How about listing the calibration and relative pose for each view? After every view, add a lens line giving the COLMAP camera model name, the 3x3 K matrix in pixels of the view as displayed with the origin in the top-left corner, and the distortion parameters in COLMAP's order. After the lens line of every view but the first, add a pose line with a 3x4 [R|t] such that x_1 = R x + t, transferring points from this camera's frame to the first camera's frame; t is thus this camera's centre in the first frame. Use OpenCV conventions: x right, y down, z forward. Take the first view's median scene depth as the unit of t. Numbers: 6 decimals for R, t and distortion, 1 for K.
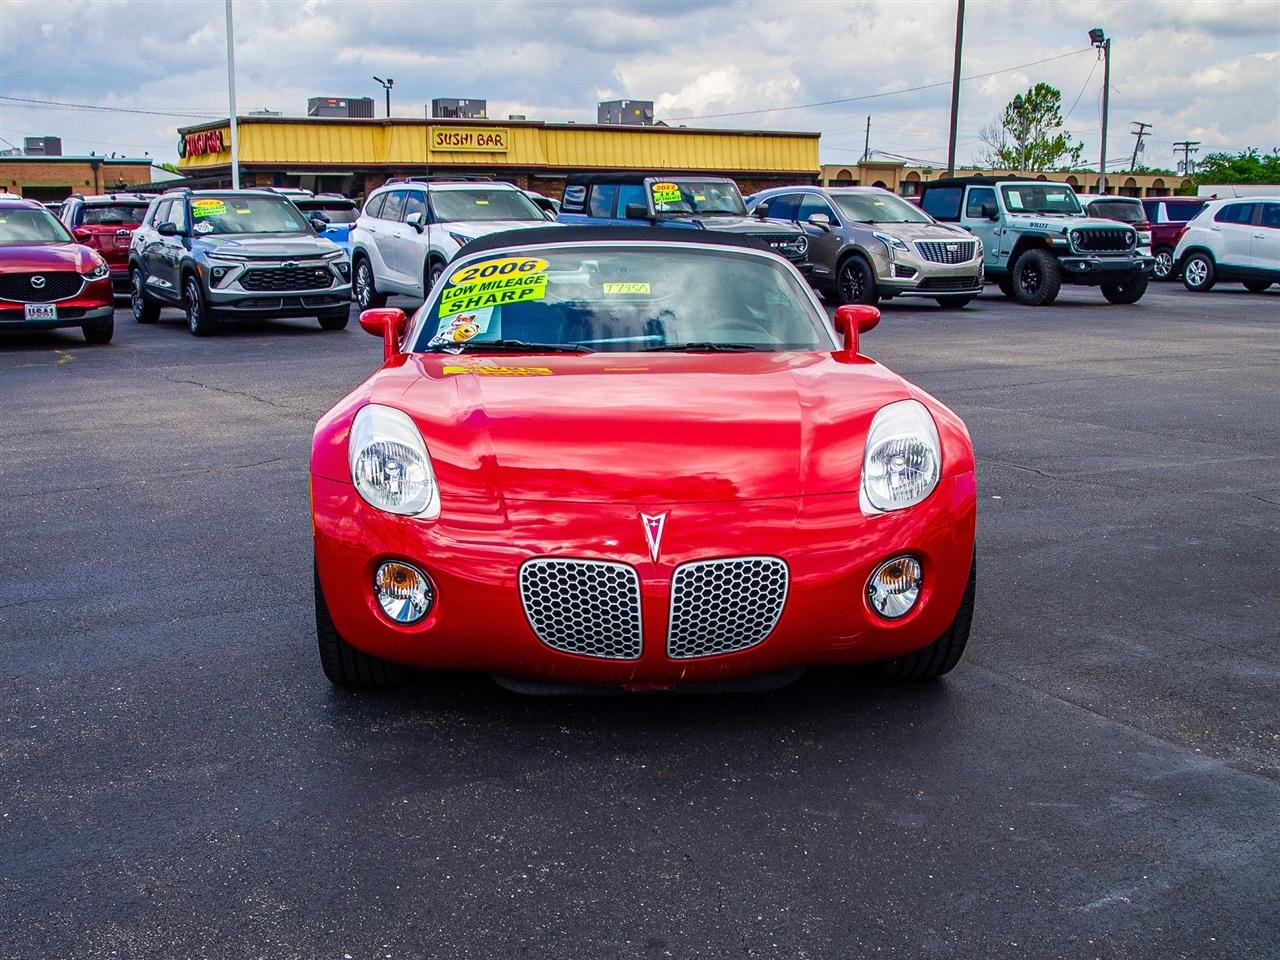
lens RADIAL K [[1708.7, 0, 640.0], [0, 1708.7, 480.0], [0, 0, 1]] dist [-0.081733, -0.018866]
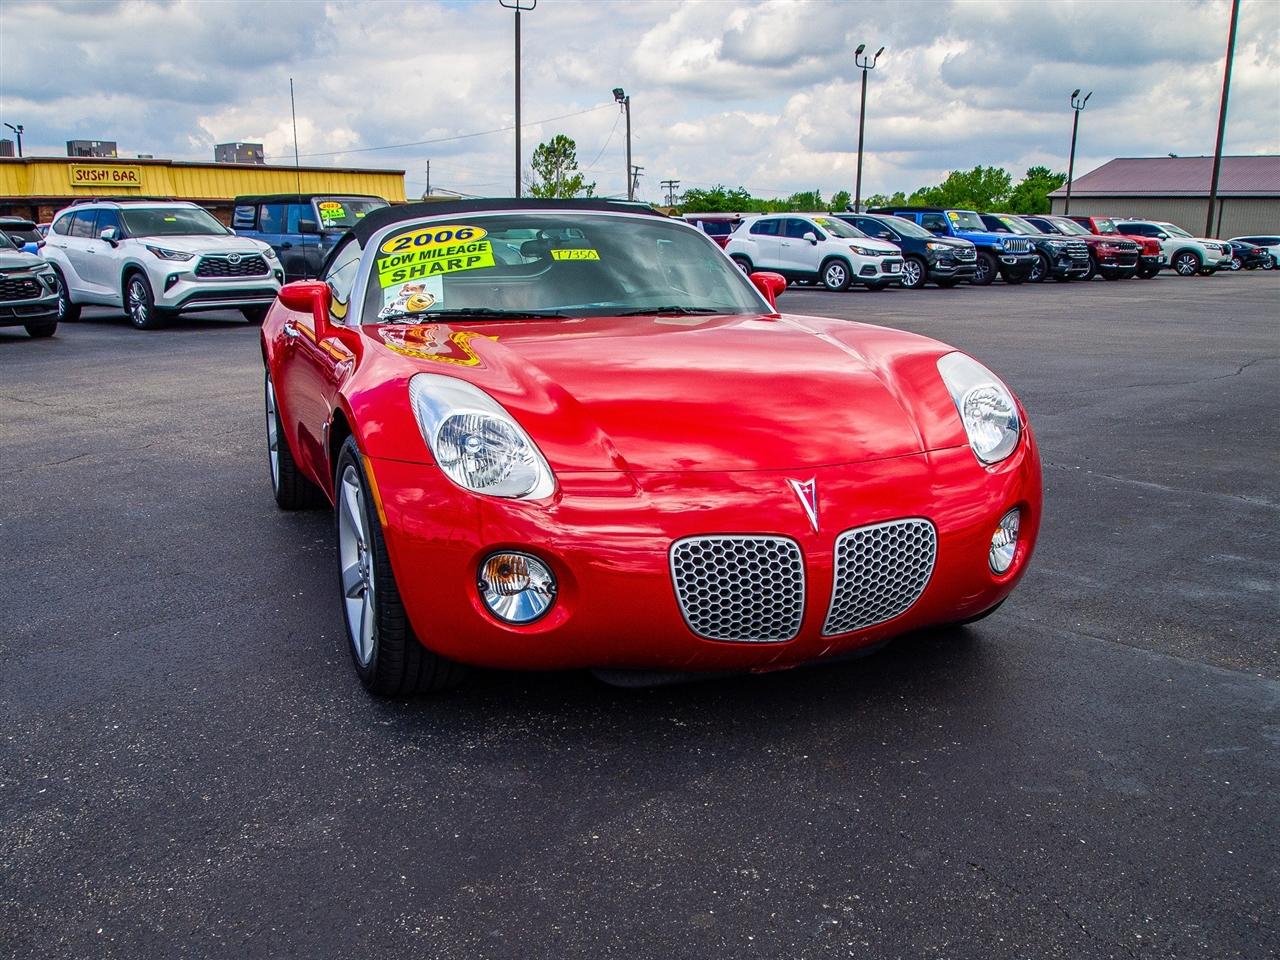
lens RADIAL K [[1330.4, 0, 635.9], [0, 1330.4, 515.8], [0, 0, 1]] dist [-0.056588, -0.014294]
pose [[0.955392, -0.065946, 0.287886, -0.199505], [0.052107, 0.997099, 0.055481, -0.003162], [-0.290709, -0.038005, 0.956056, 0.250889]]
